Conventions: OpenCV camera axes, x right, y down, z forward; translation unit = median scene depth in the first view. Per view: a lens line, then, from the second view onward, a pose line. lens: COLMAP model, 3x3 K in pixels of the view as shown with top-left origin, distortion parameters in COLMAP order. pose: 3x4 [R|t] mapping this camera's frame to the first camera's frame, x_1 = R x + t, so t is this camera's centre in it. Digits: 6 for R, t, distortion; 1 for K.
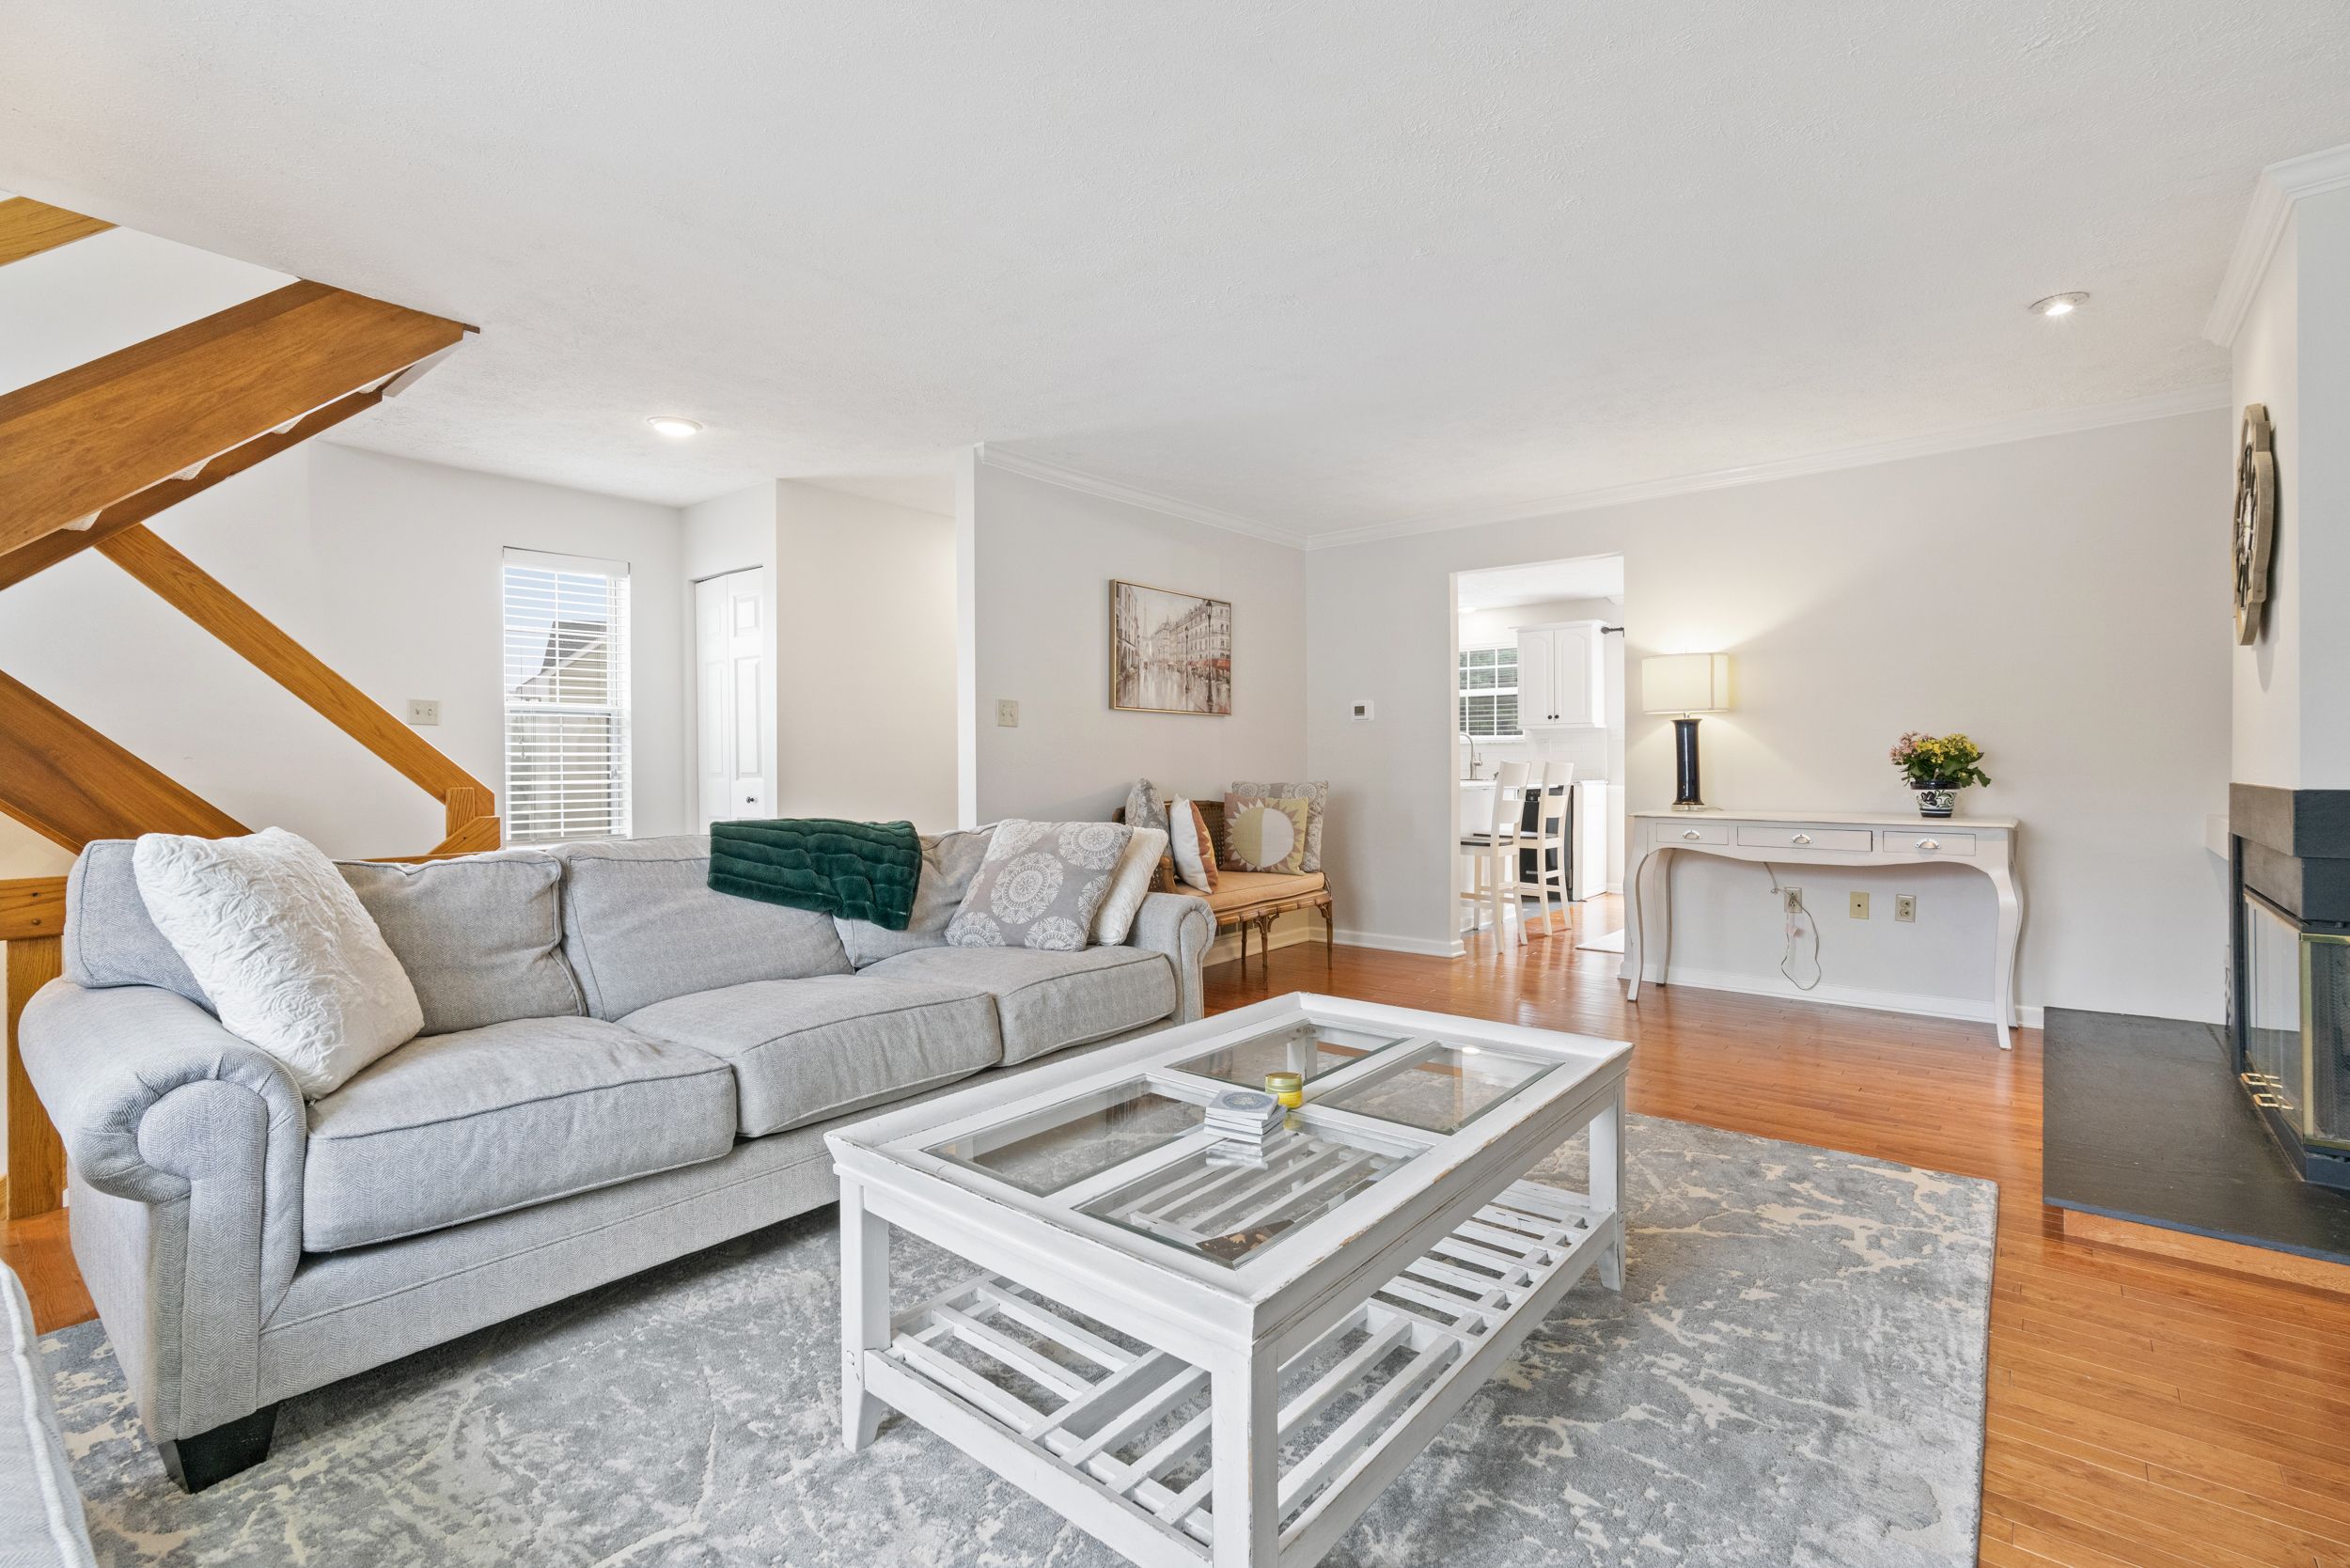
lens RADIAL K [[1052.7, 0, 1170.8], [0, 1052.7, 775.2], [0, 0, 1]] dist [-0.005134, 0.000799]
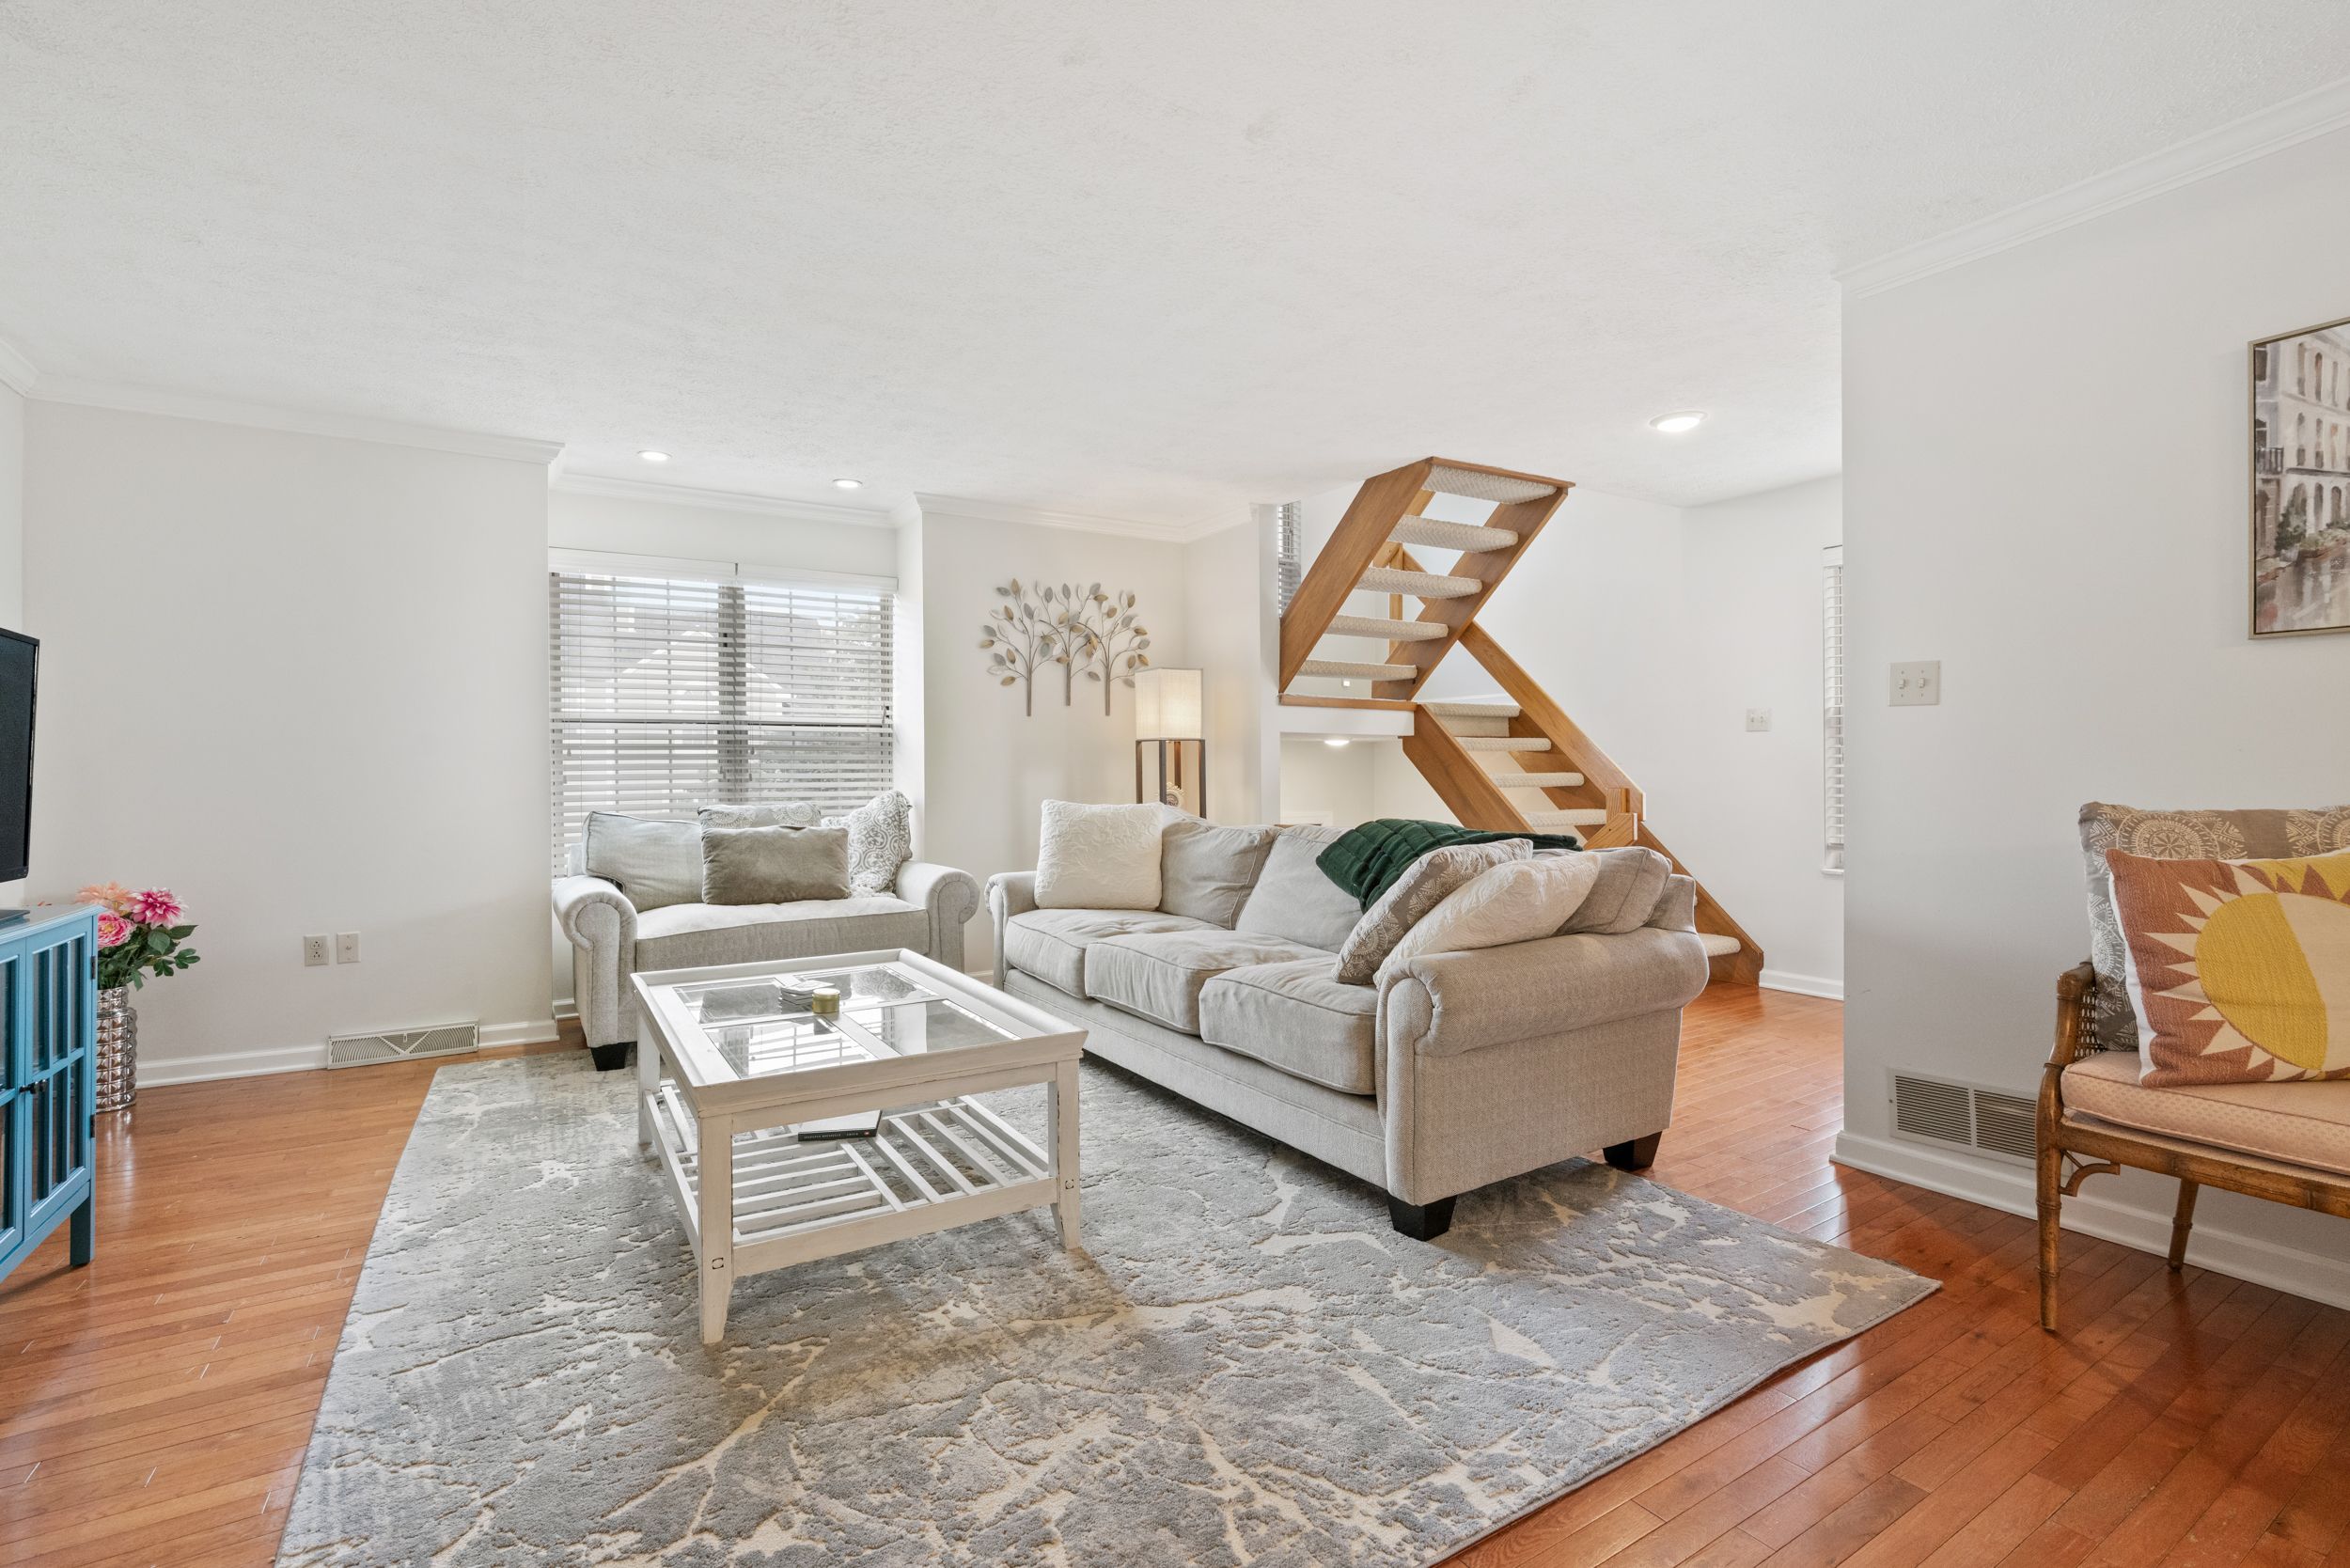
lens RADIAL K [[1052.7, 0, 1170.8], [0, 1052.7, 775.2], [0, 0, 1]] dist [-0.005134, 0.000799]
pose [[-0.311452, 0.009083, -0.950218, 0.953331], [-0.000344, 0.999953, 0.009672, -0.020144], [0.950262, 0.003339, -0.311435, 1.357651]]
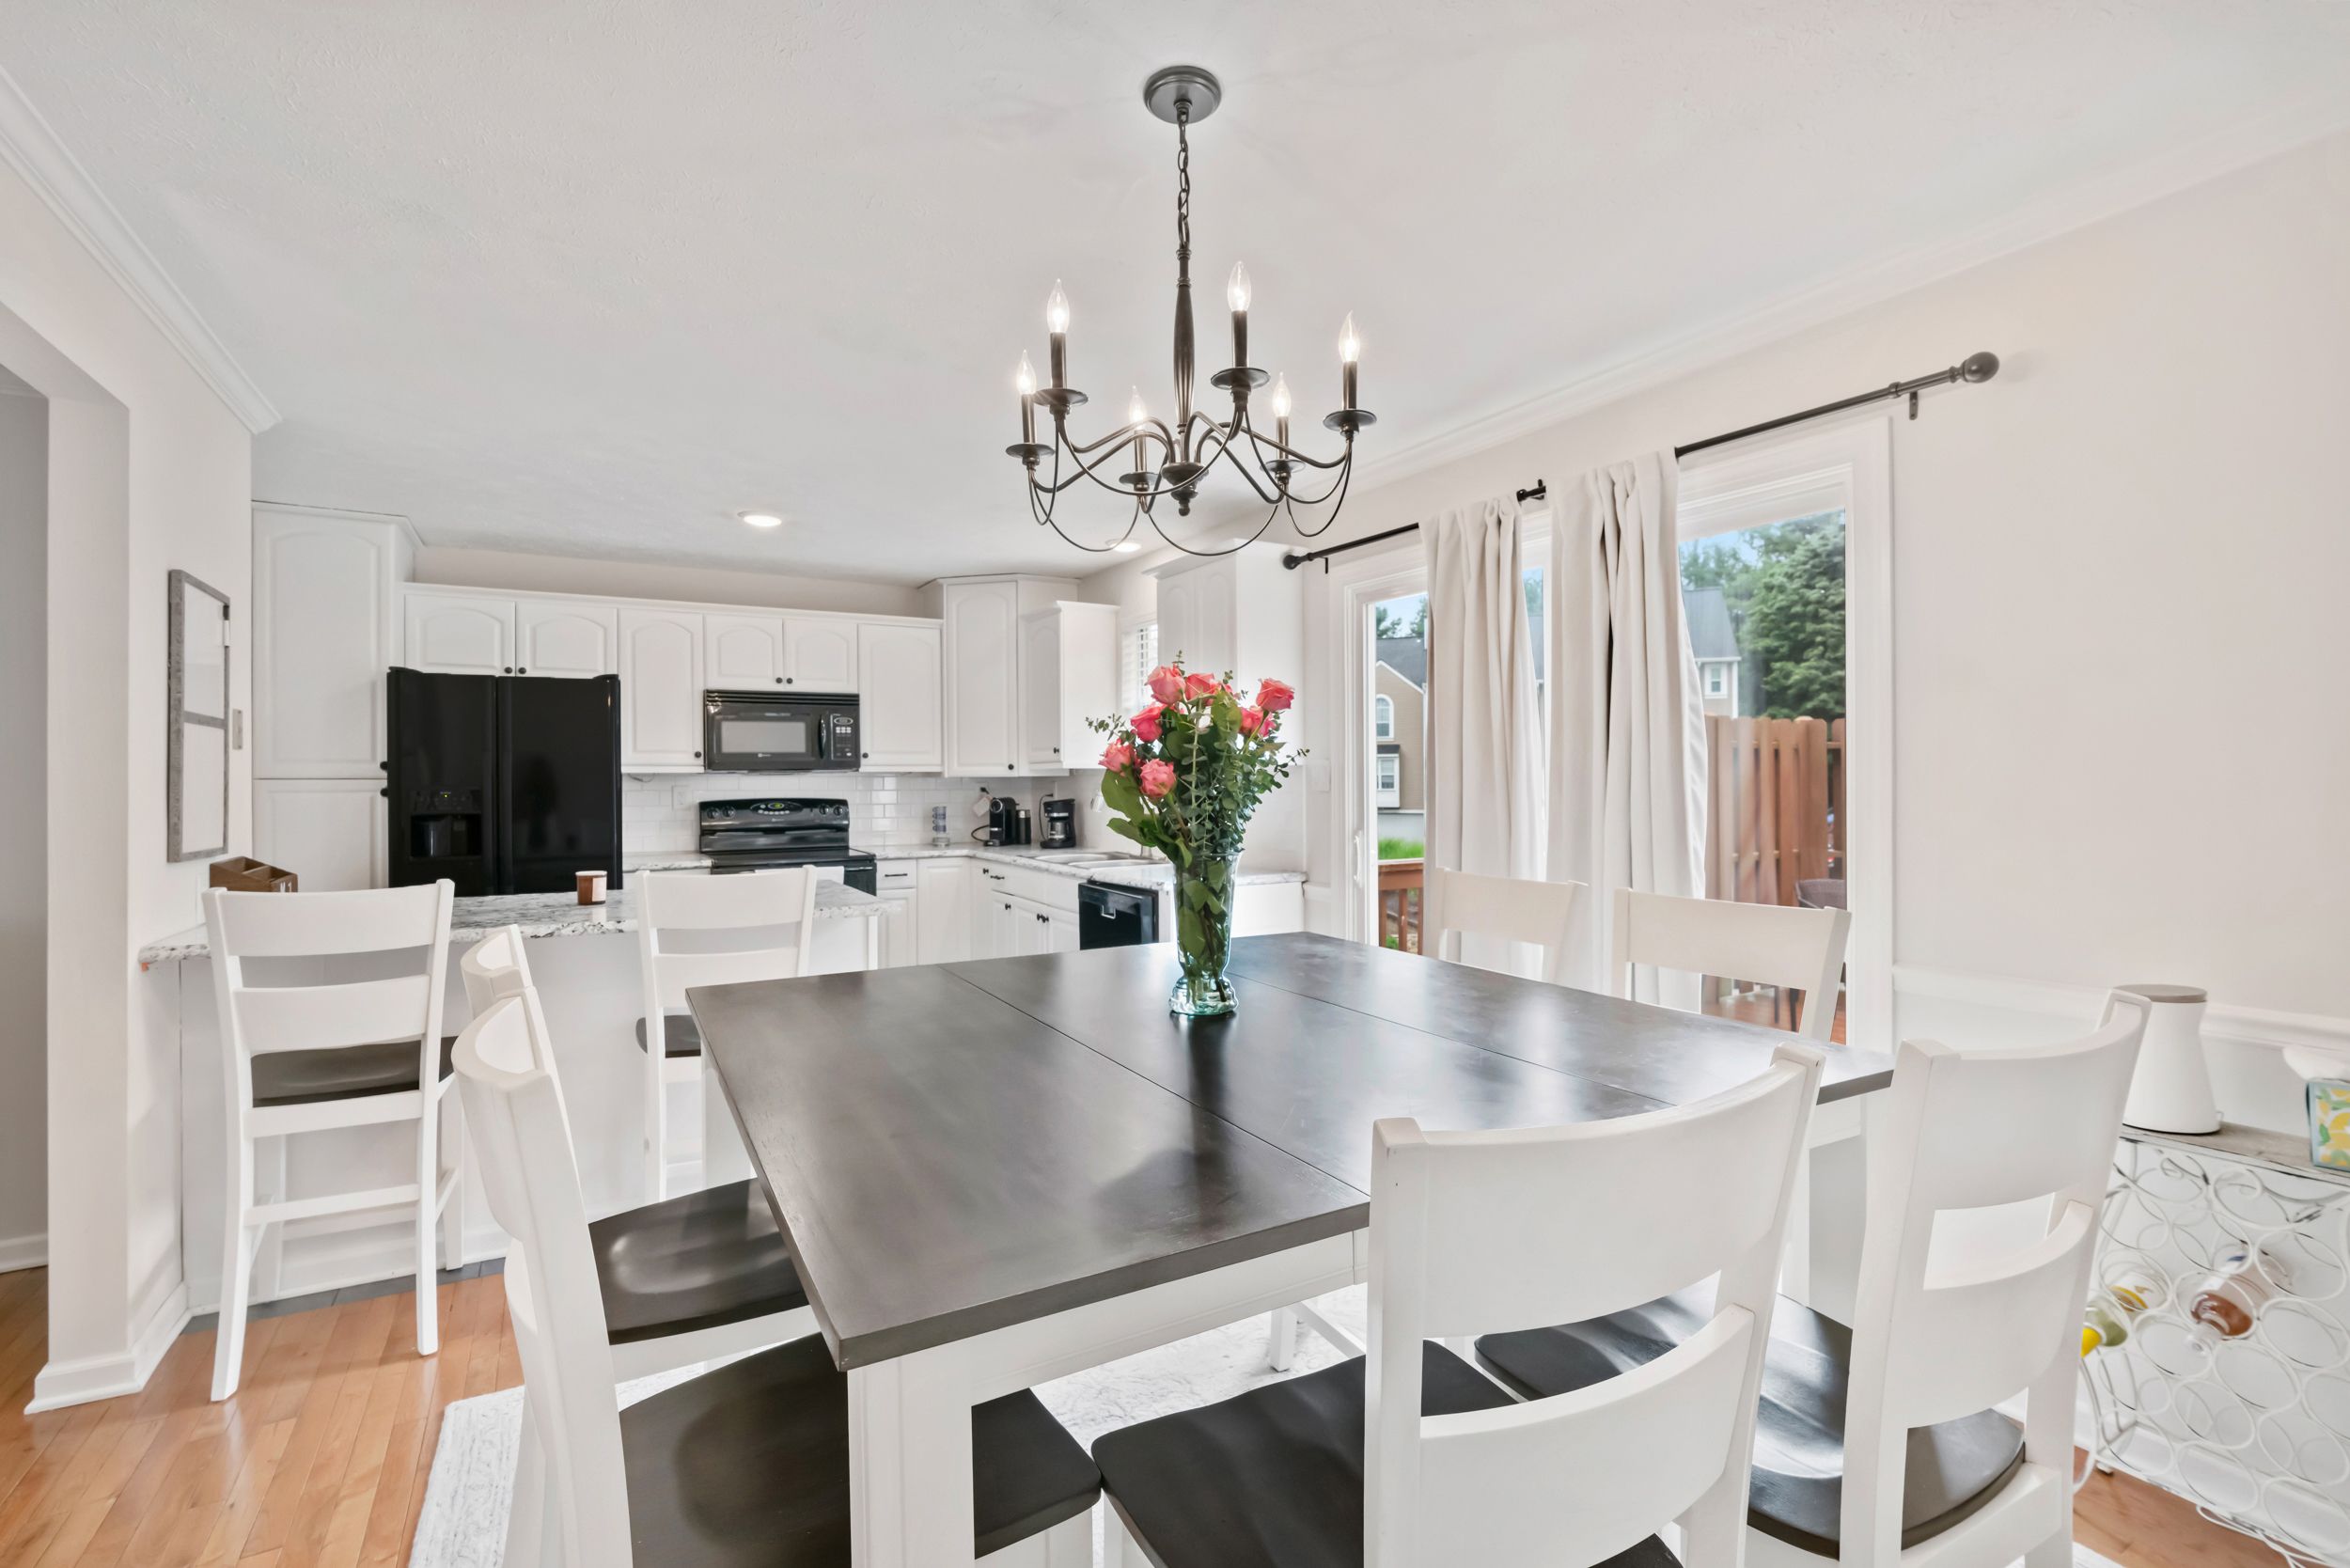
lens RADIAL K [[1052.7, 0, 1170.8], [0, 1052.7, 775.2], [0, 0, 1]] dist [-0.005134, 0.000799]
pose [[0.937443, 0.001277, -0.348137, 1.726795], [-0.003897, 0.999969, -0.006826, -0.119259], [0.348118, 0.007755, 0.937419, 1.727591]]
